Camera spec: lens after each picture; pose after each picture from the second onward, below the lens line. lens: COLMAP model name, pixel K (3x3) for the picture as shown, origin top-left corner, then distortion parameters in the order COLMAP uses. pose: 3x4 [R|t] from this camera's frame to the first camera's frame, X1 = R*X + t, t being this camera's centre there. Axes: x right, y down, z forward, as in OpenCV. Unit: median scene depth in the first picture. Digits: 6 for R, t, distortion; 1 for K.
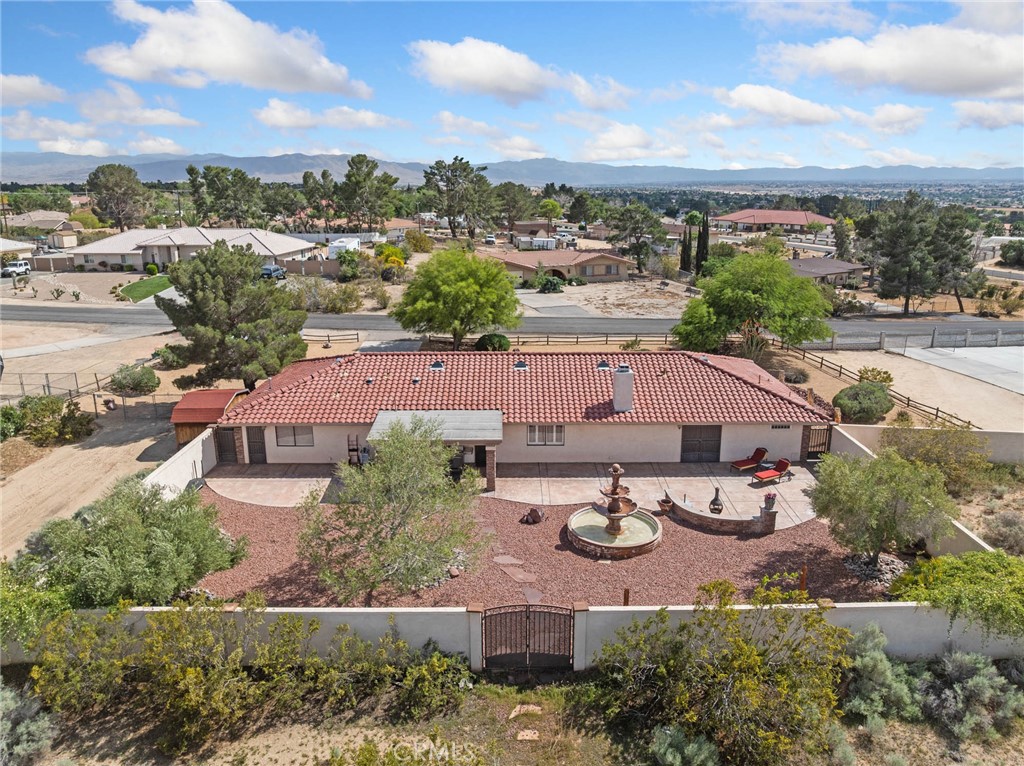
lens RADIAL K [[710.9, 0, 510.2], [0, 710.9, 375.7], [0, 0, 1]] dist [-0.035563, -0.002088]
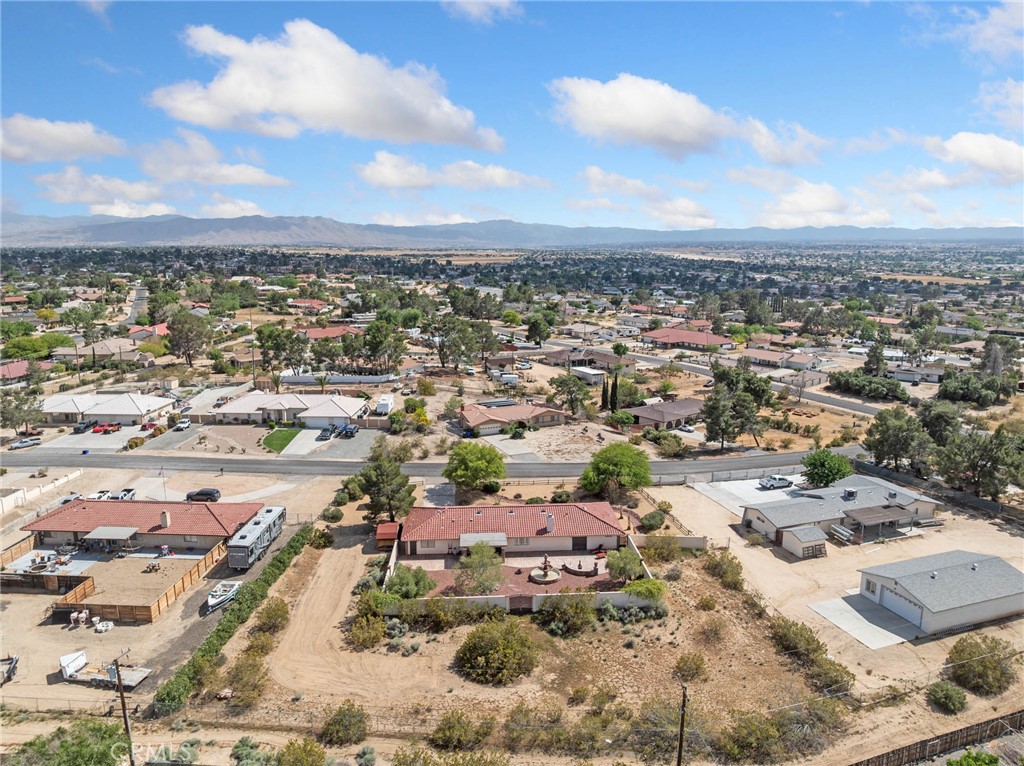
lens RADIAL K [[710.9, 0, 516.3], [0, 710.9, 384.4], [0, 0, 1]] dist [-0.035563, -0.002088]
pose [[0.997748, -0.009051, 0.066467, -0.131934], [0.013547, 0.997627, -0.067504, -0.300191], [-0.065698, 0.068252, 0.995503, -1.571257]]
